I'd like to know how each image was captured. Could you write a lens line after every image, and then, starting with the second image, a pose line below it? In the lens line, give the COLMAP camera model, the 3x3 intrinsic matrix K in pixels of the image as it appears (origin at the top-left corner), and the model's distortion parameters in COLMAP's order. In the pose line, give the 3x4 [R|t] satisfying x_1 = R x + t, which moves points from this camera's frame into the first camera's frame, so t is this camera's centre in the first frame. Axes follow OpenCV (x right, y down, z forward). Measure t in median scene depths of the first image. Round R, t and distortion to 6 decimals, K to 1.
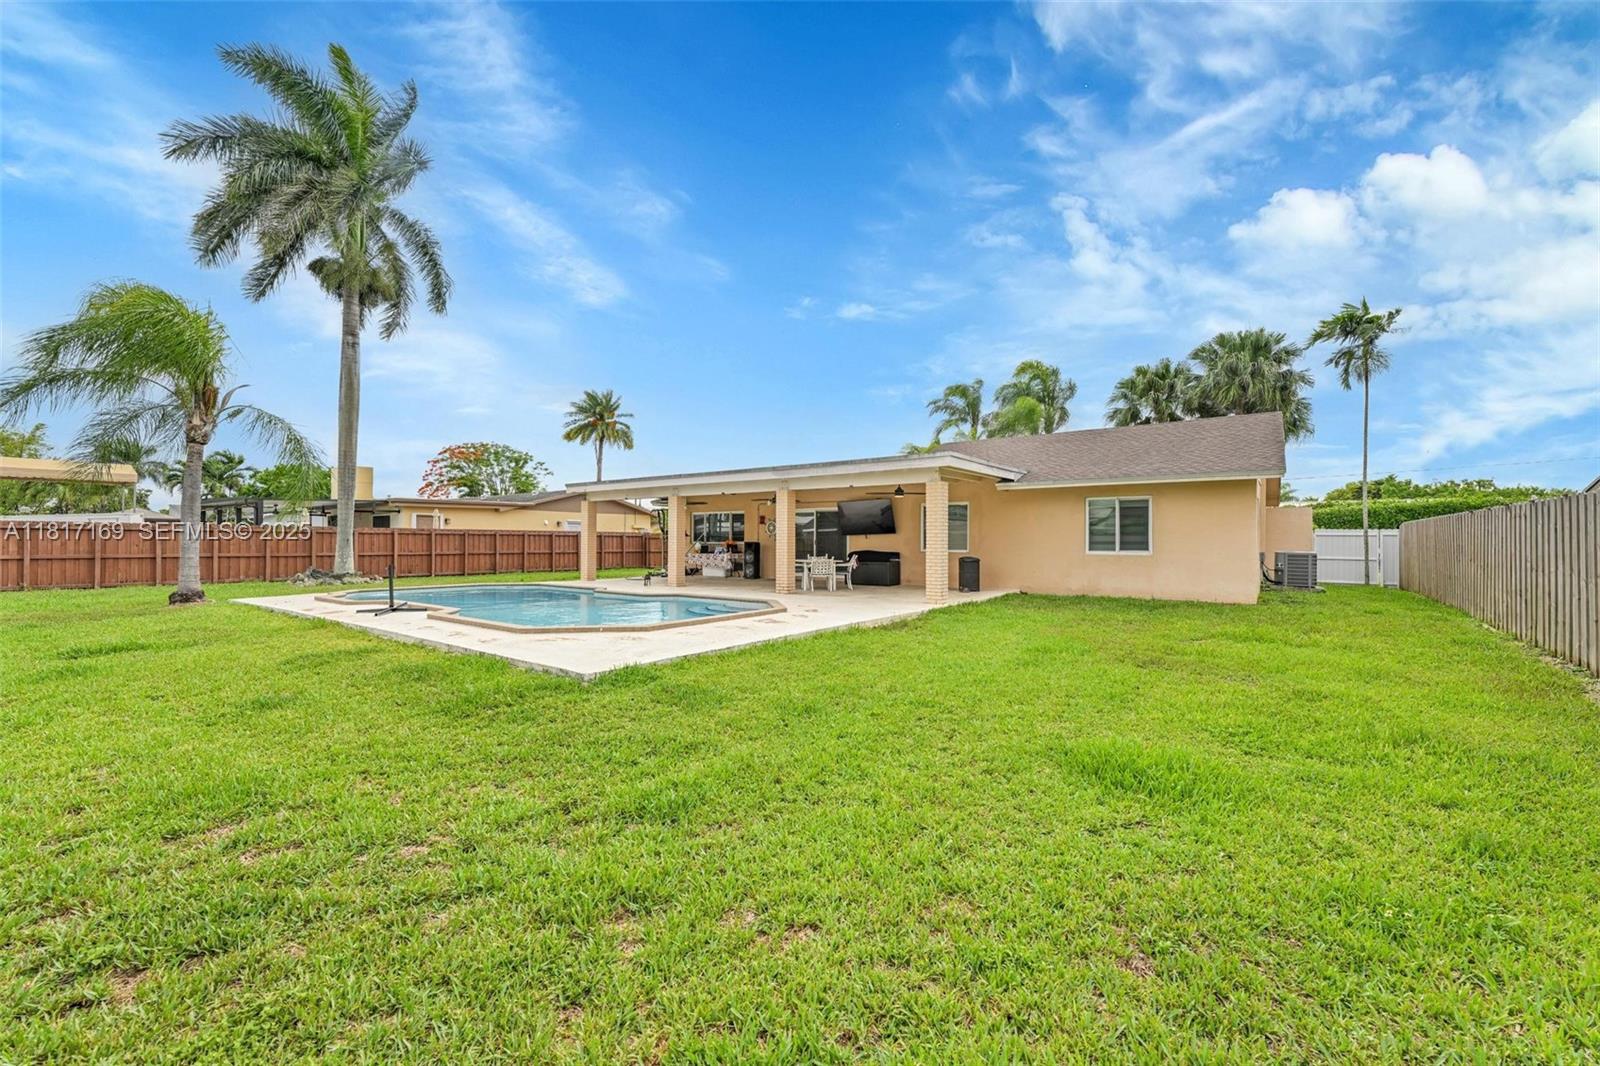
lens RADIAL K [[641.6, 0, 793.0], [0, 641.6, 541.7], [0, 0, 1]] dist [-0.002160, -0.000004]
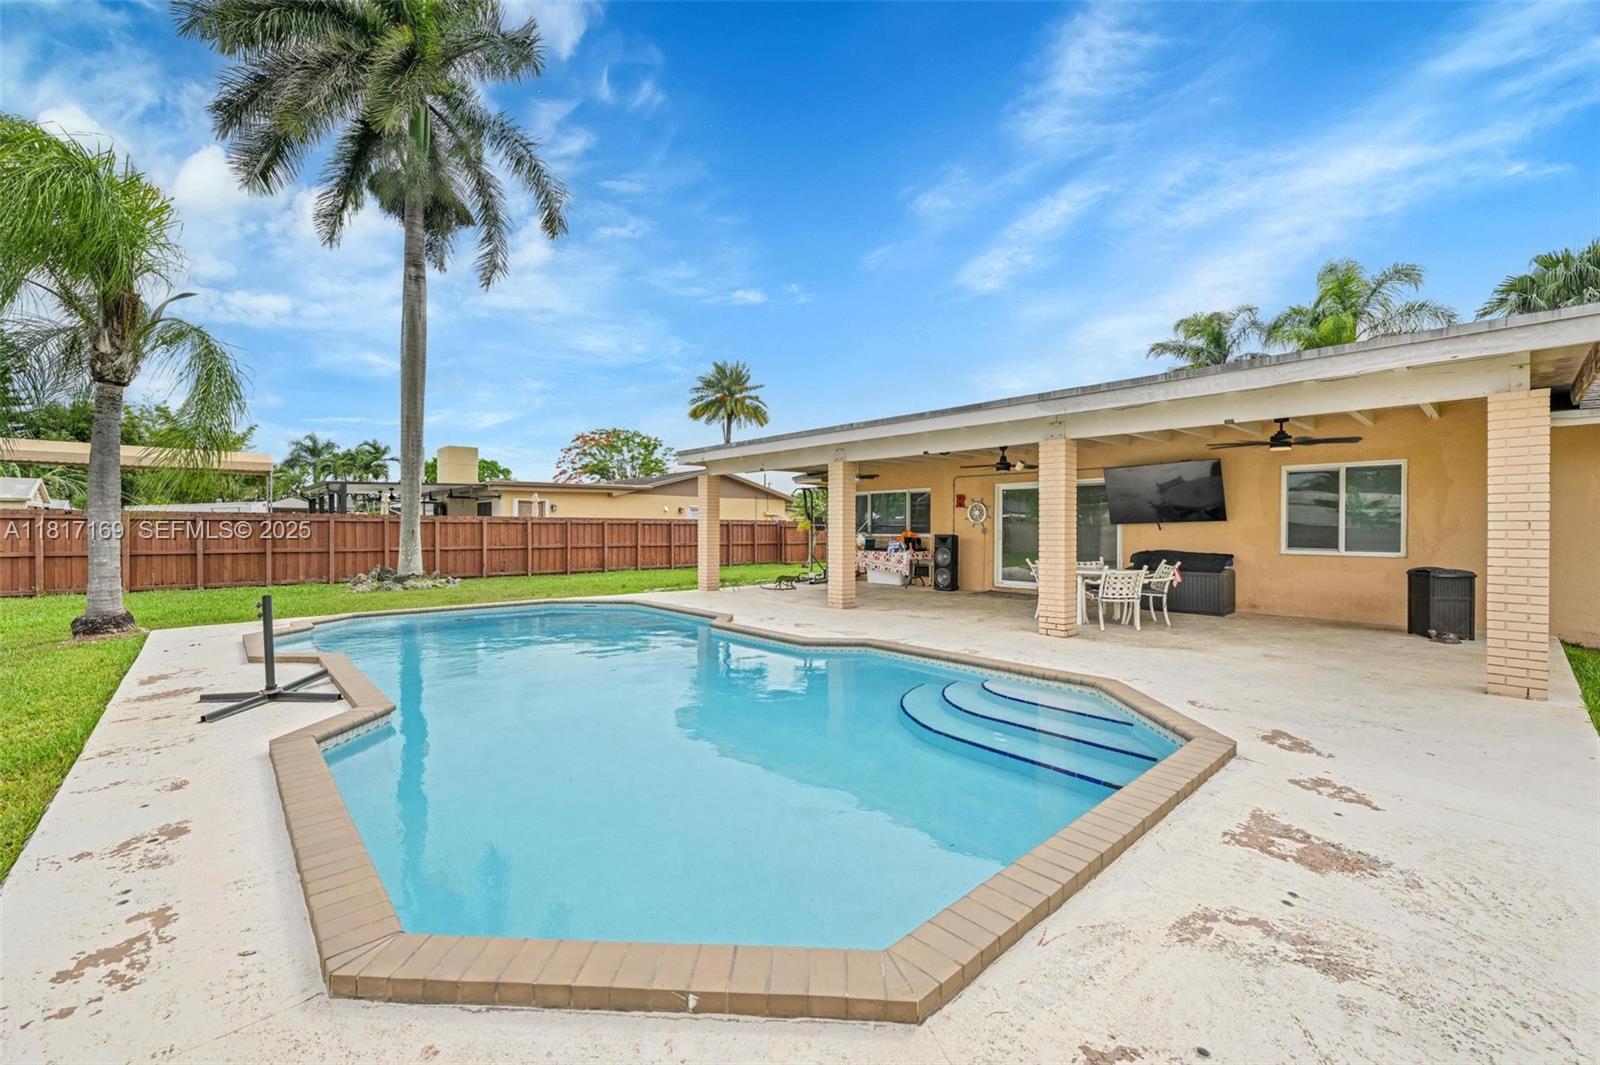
lens RADIAL K [[643.9, 0, 786.3], [0, 643.9, 542.5], [0, 0, 1]] dist [-0.000441, -0.000270]
pose [[0.978919, 0.003211, -0.204225, -0.086703], [0.001095, 0.999780, 0.020969, -0.005087], [0.204247, -0.020751, 0.978699, 0.308828]]
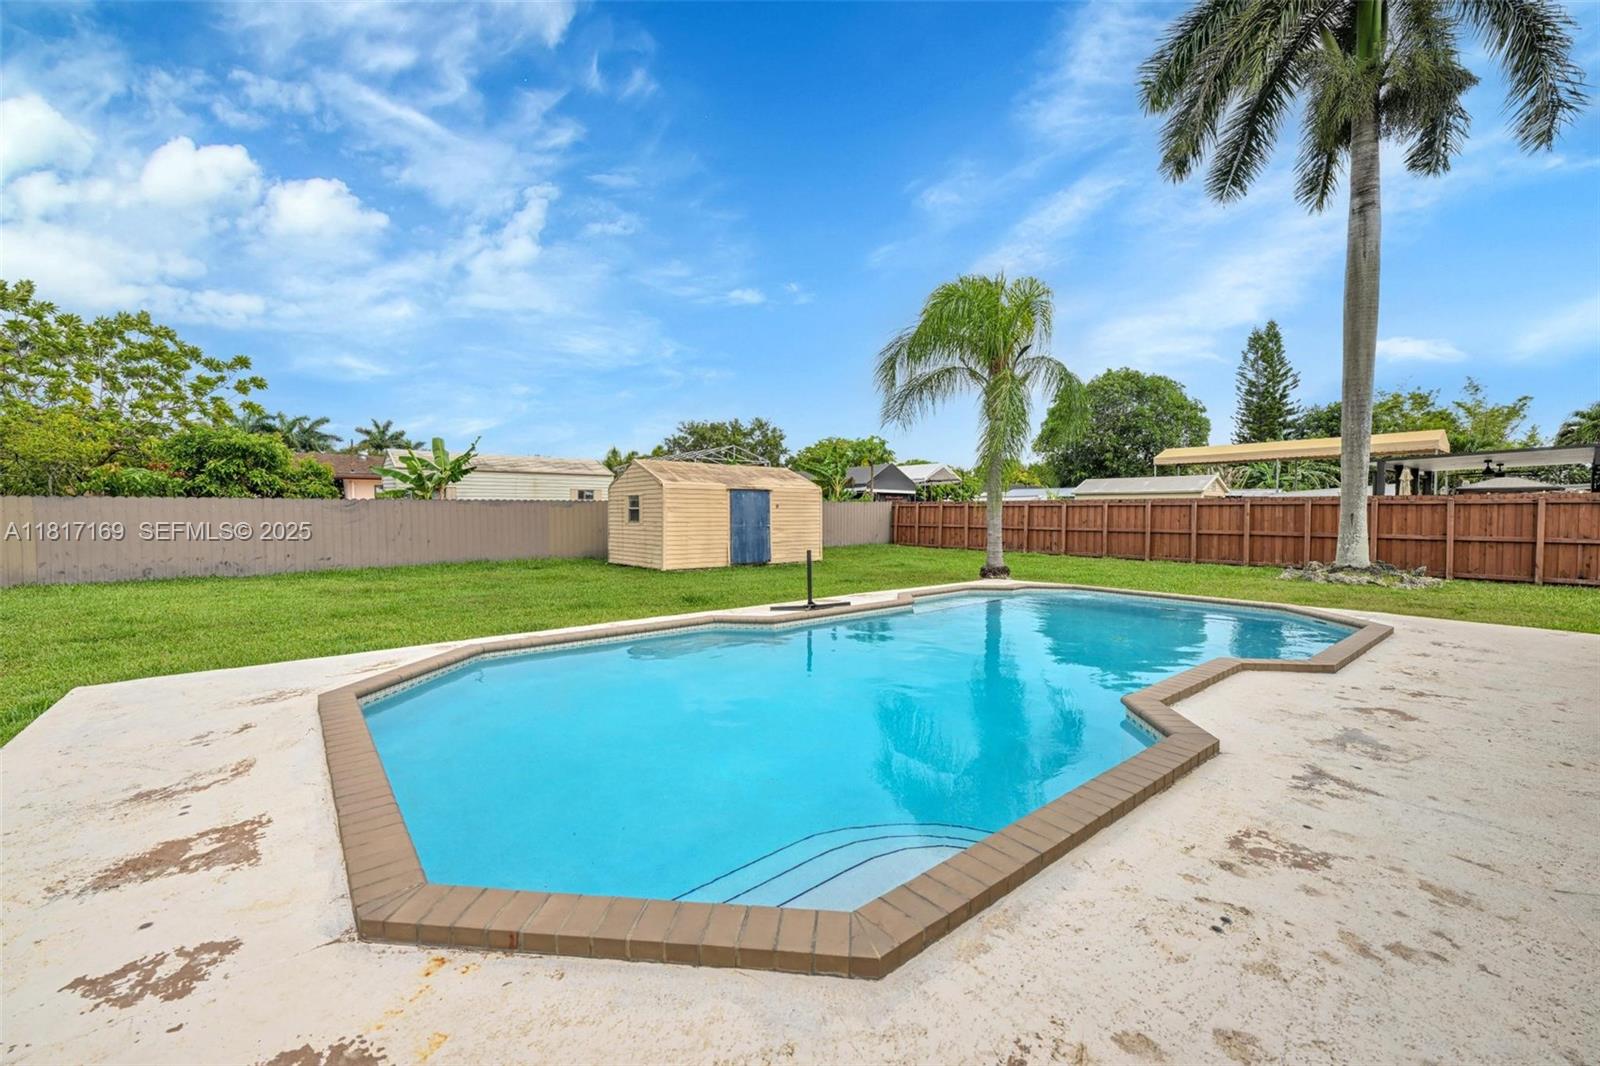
lens RADIAL K [[631.3, 0, 805.0], [0, 631.3, 539.0], [0, 0, 1]] dist [-0.008087, 0.000658]
pose [[-0.245245, 0.039270, -0.968665, 0.060944], [-0.000475, 0.999174, 0.040627, -0.004298], [0.969461, 0.010423, -0.245024, 0.576934]]
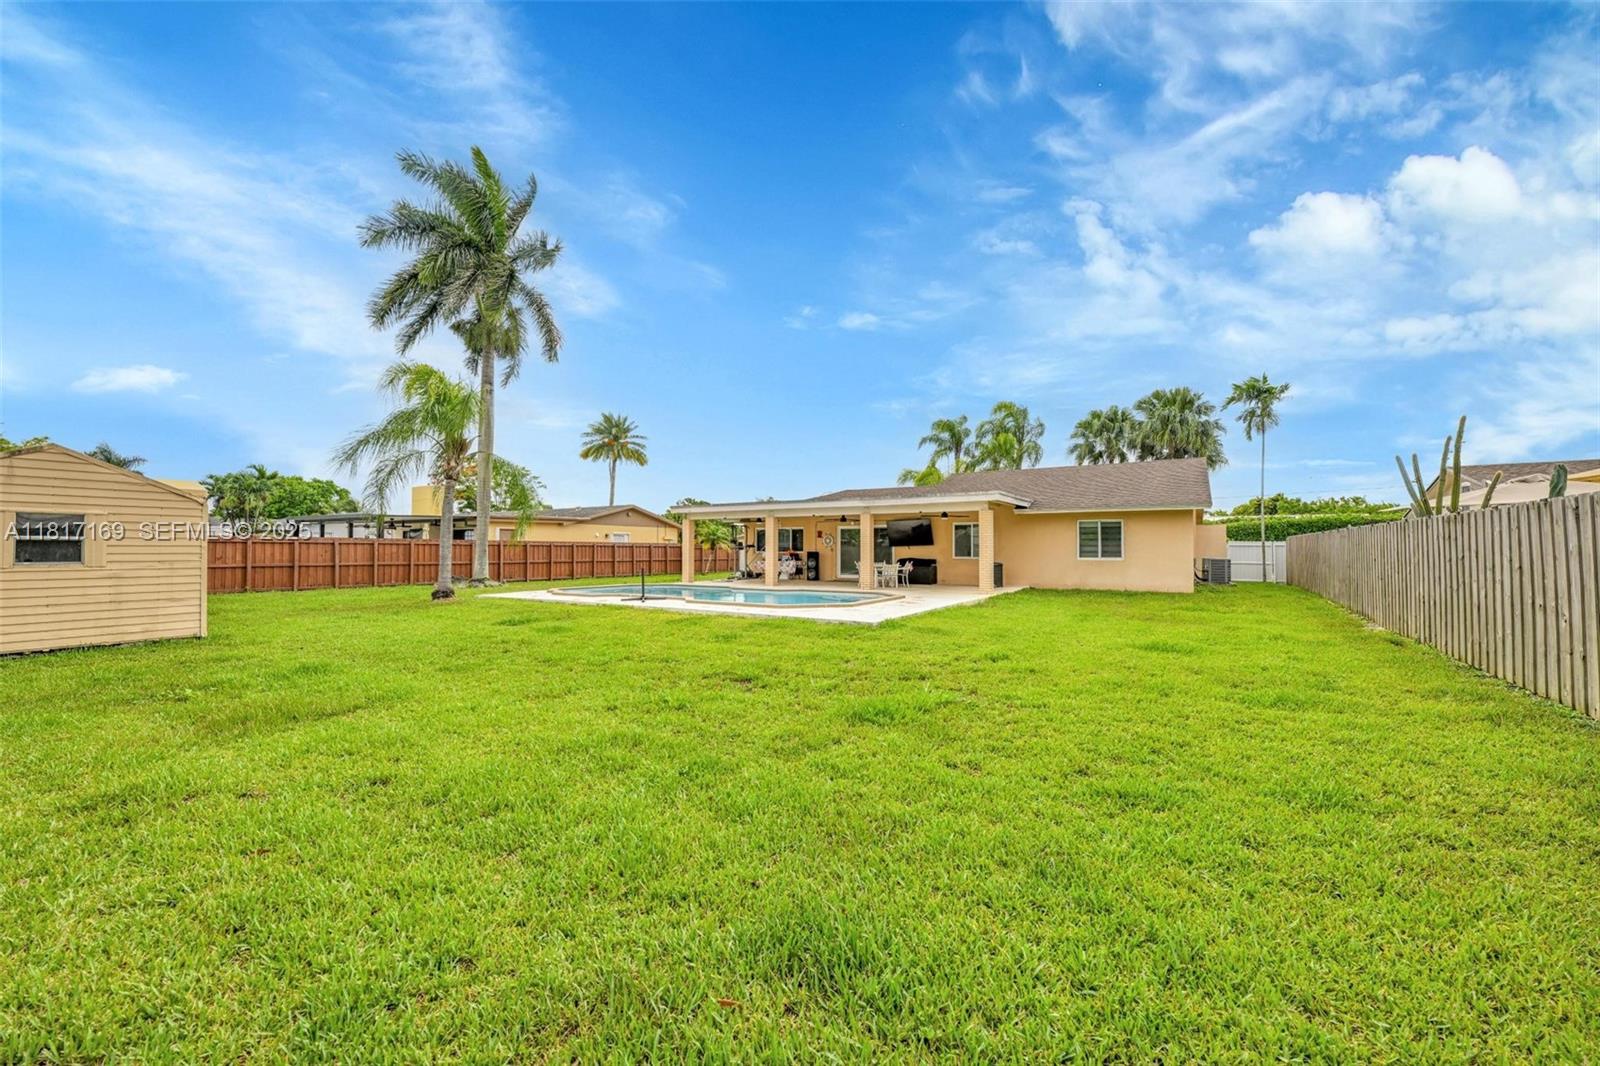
lens RADIAL K [[629.7, 0, 798.4], [0, 629.7, 534.3], [0, 0, 1]] dist [0.000221, -0.000061]
pose [[0.996142, 0.000862, 0.087756, -0.195138], [0.001437, 0.999658, -0.026125, -0.001219], [-0.087749, 0.026151, 0.995799, -0.230929]]
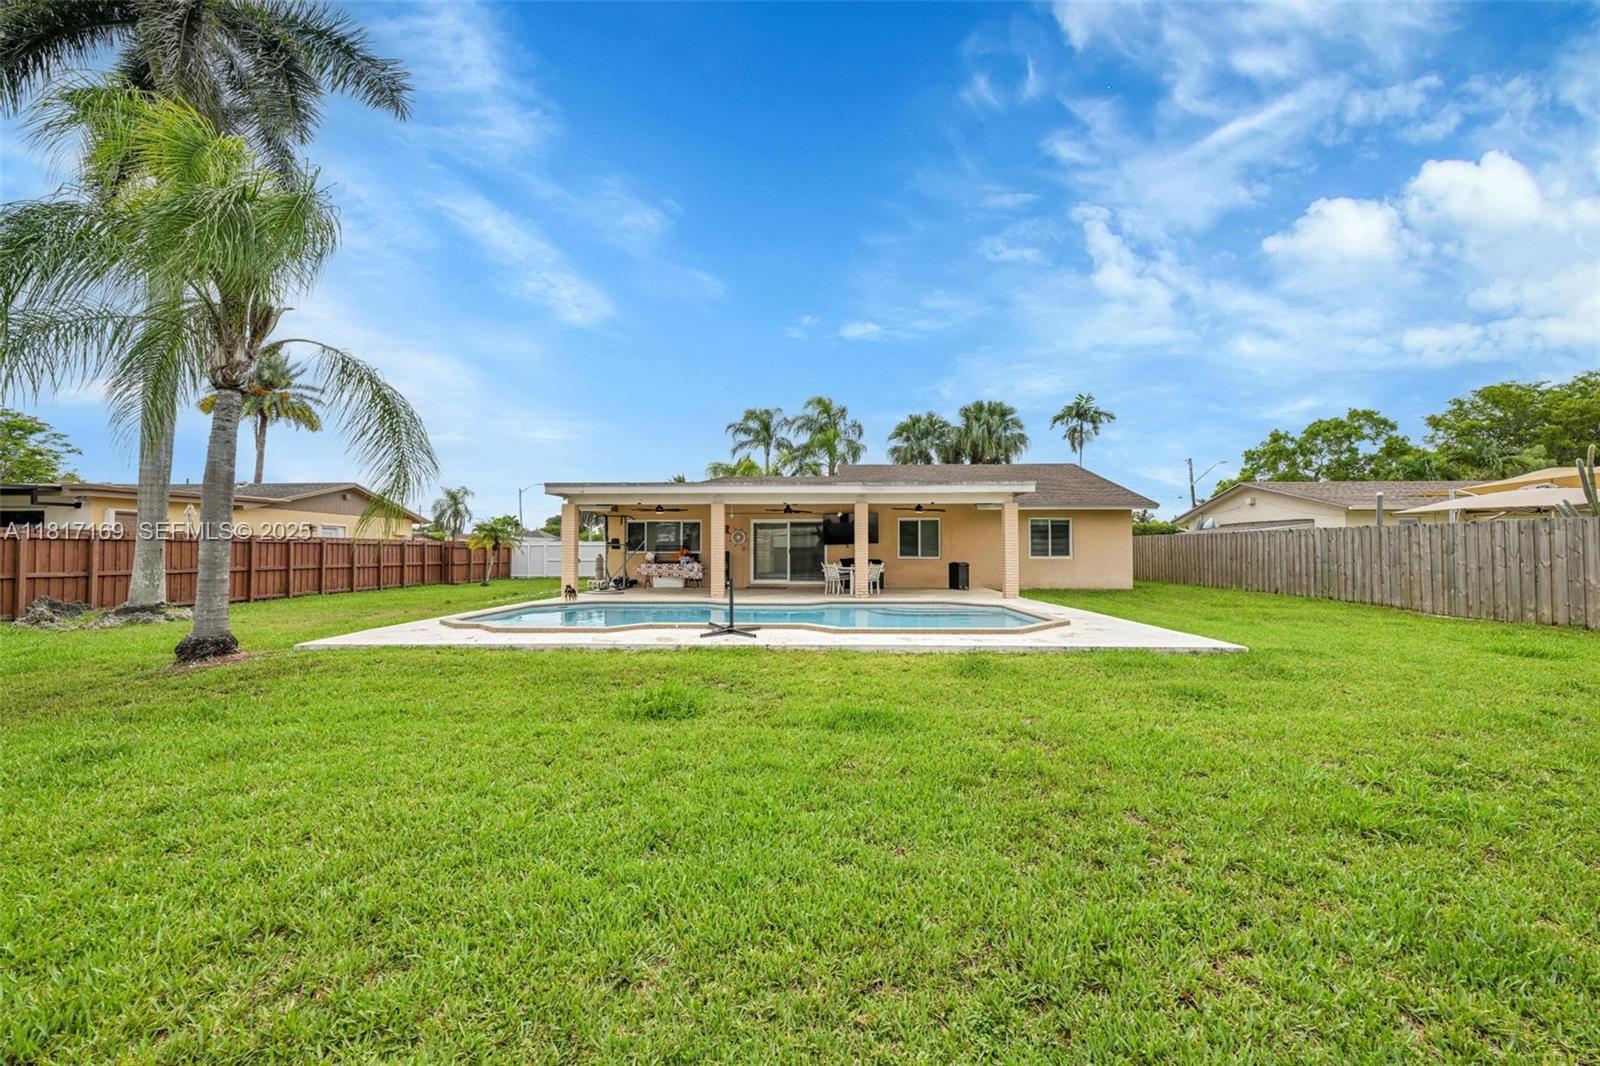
lens RADIAL K [[631.3, 0, 805.0], [0, 631.3, 539.0], [0, 0, 1]] dist [-0.008087, 0.000658]
pose [[0.815469, 0.007404, 0.578754, -0.503629], [0.004245, 0.999815, -0.018771, 0.000244], [-0.578786, 0.017764, 0.815286, 0.124404]]
